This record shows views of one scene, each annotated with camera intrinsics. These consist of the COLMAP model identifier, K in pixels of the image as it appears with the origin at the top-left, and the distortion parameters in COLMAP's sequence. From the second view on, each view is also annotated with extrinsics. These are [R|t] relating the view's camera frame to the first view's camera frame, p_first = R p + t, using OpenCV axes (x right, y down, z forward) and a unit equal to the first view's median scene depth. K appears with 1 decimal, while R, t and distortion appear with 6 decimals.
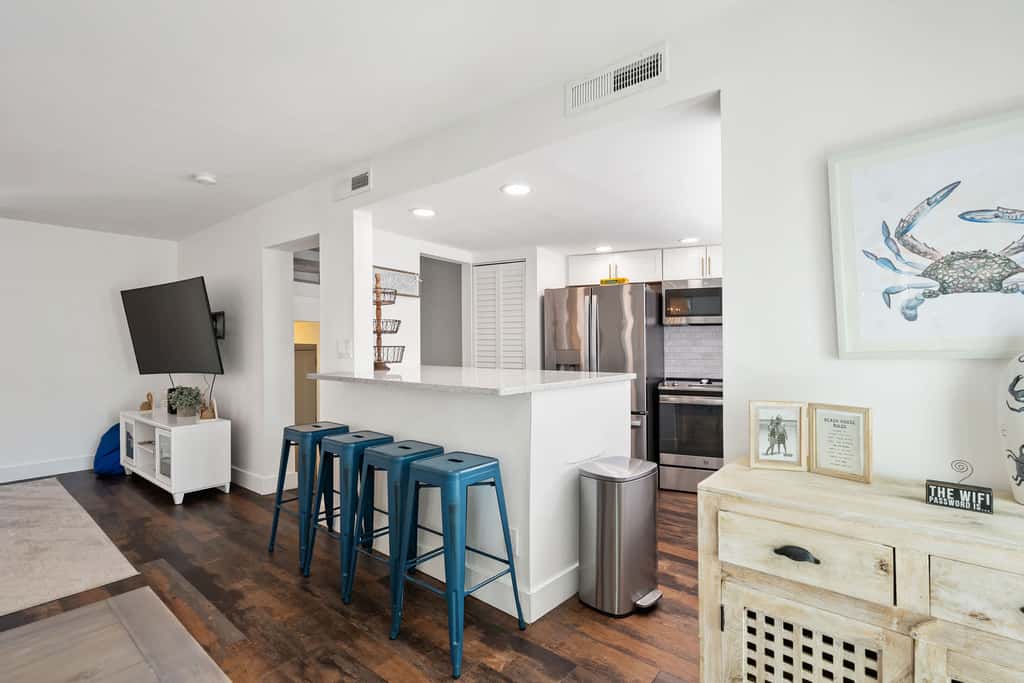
lens RADIAL K [[501.0, 0, 510.3], [0, 501.0, 339.3], [0, 0, 1]] dist [0.007973, 0.000555]
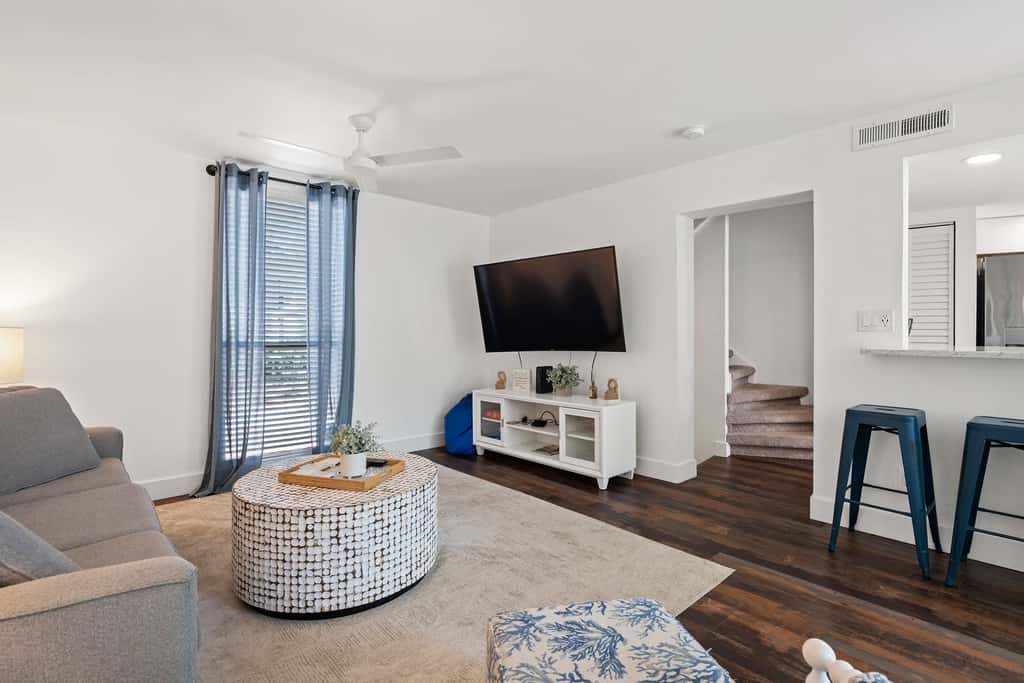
lens RADIAL K [[501.0, 0, 516.3], [0, 501.0, 337.8], [0, 0, 1]] dist [0.007973, 0.000555]
pose [[0.994658, 0.006990, -0.102992, -0.725415], [-0.004920, 0.999781, 0.020336, 0.027723], [0.103112, -0.019720, 0.994474, 0.062223]]
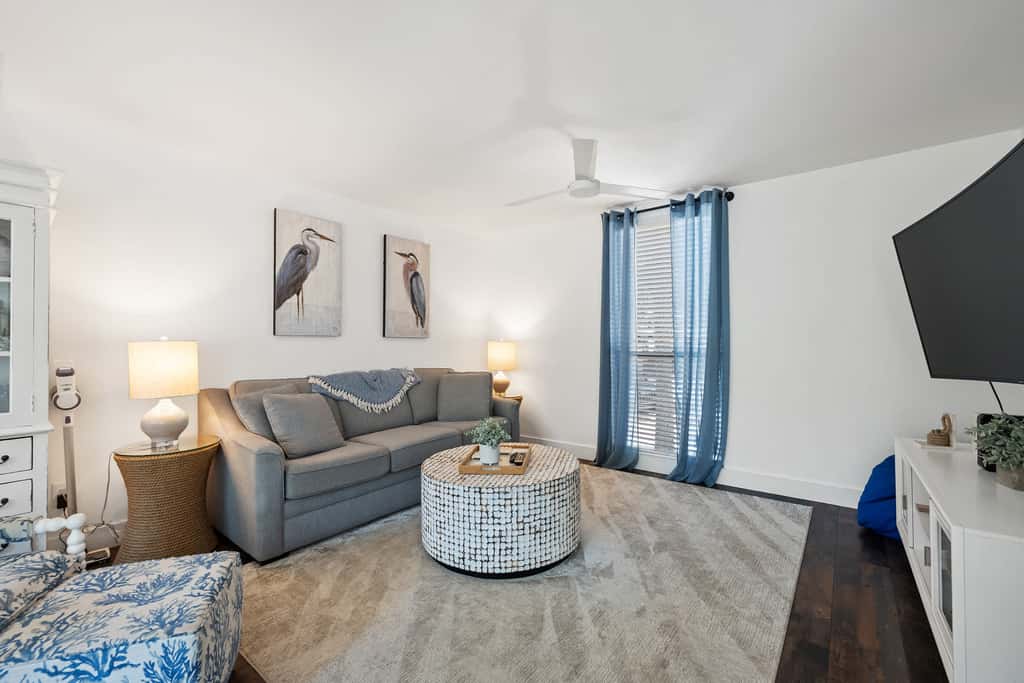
lens RADIAL K [[428.2, 0, 513.7], [0, 428.2, 339.0], [0, 0, 1]] dist [-0.001596, 0.000962]
pose [[0.060134, -0.002484, -0.998187, -0.358712], [0.011751, 0.999929, -0.001781, 0.027454], [0.998121, -0.011622, 0.060159, 0.633734]]
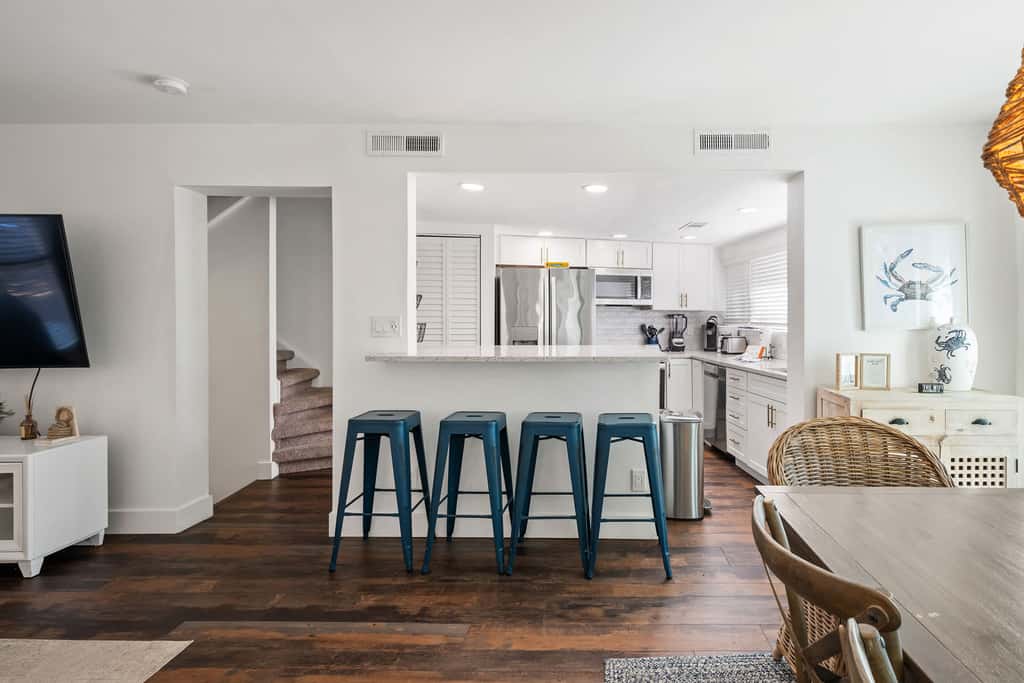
lens RADIAL K [[542.8, 0, 593.7], [0, 542.8, 322.3], [0, 0, 1]] dist [0.001634, 0.004457]
pose [[0.759508, 0.002100, 0.650495, -0.572179], [-0.008784, 0.999937, 0.007029, 0.001023], [-0.650439, -0.011053, 0.759478, 0.033073]]
